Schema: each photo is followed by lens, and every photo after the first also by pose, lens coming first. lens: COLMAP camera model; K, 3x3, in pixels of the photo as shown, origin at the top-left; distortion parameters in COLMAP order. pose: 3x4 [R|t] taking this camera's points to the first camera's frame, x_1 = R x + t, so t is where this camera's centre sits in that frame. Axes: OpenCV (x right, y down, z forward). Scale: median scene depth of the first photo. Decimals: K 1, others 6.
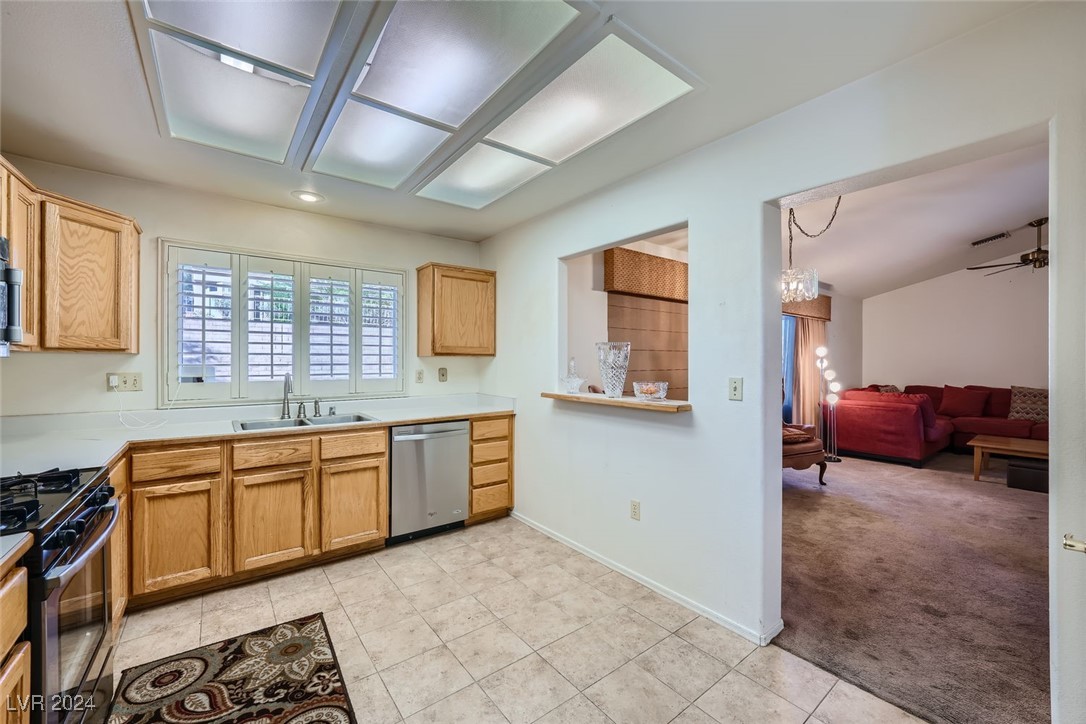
lens RADIAL K [[427.8, 0, 541.4], [0, 427.8, 360.9], [0, 0, 1]] dist [-0.012076, 0.000350]
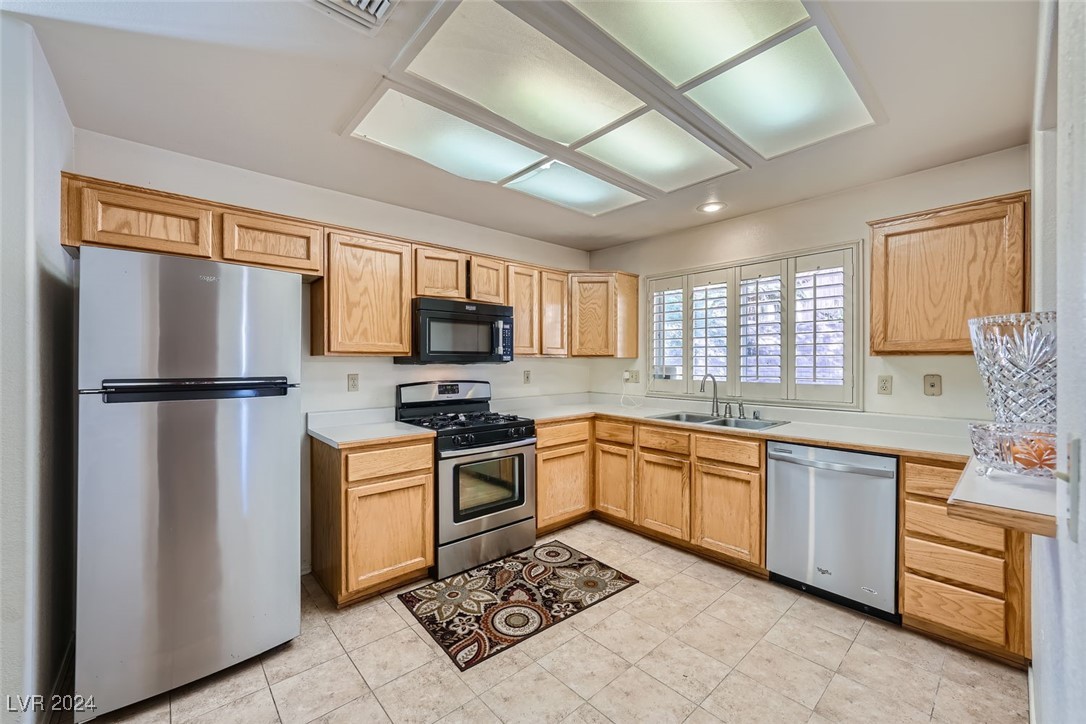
lens RADIAL K [[427.8, 0, 541.4], [0, 427.8, 360.9], [0, 0, 1]] dist [-0.012076, 0.000350]
pose [[0.074550, -0.002509, -0.997214, 0.532291], [-0.000723, 0.999996, -0.002570, -0.001718], [0.997217, 0.000913, 0.074548, 0.561530]]
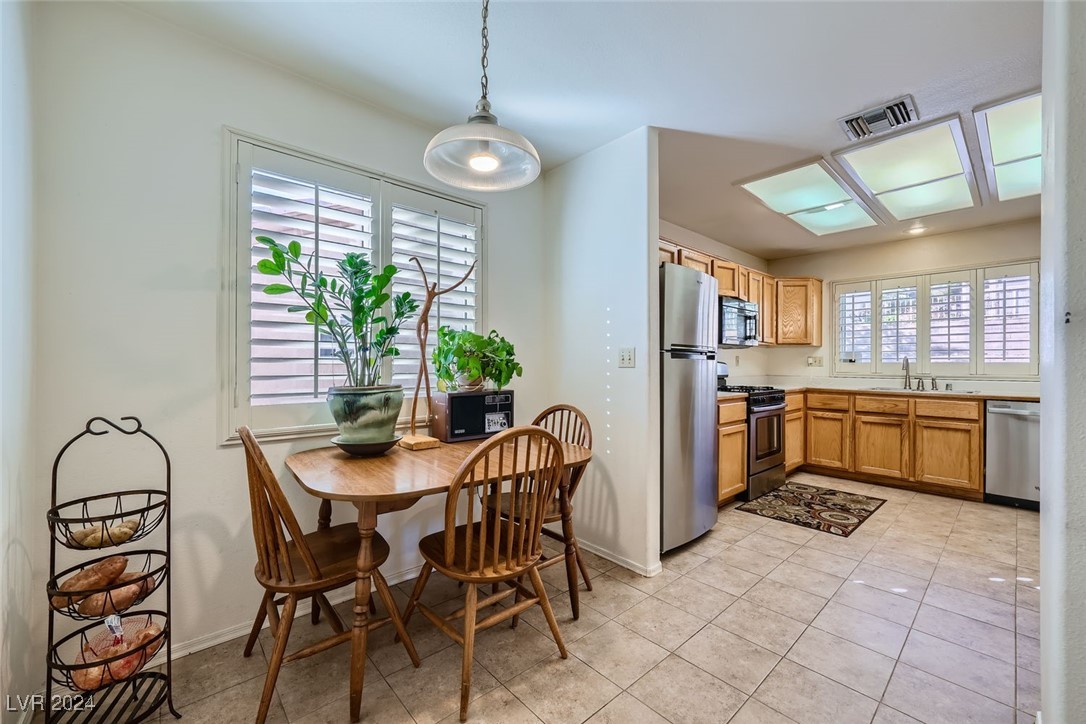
lens RADIAL K [[431.5, 0, 539.7], [0, 431.5, 364.4], [0, 0, 1]] dist [-0.011256, 0.000488]
pose [[0.072147, -0.000117, -0.997394, 0.857445], [-0.004944, 0.999988, -0.000475, 0.071062], [0.997382, 0.004965, 0.072145, -0.377470]]
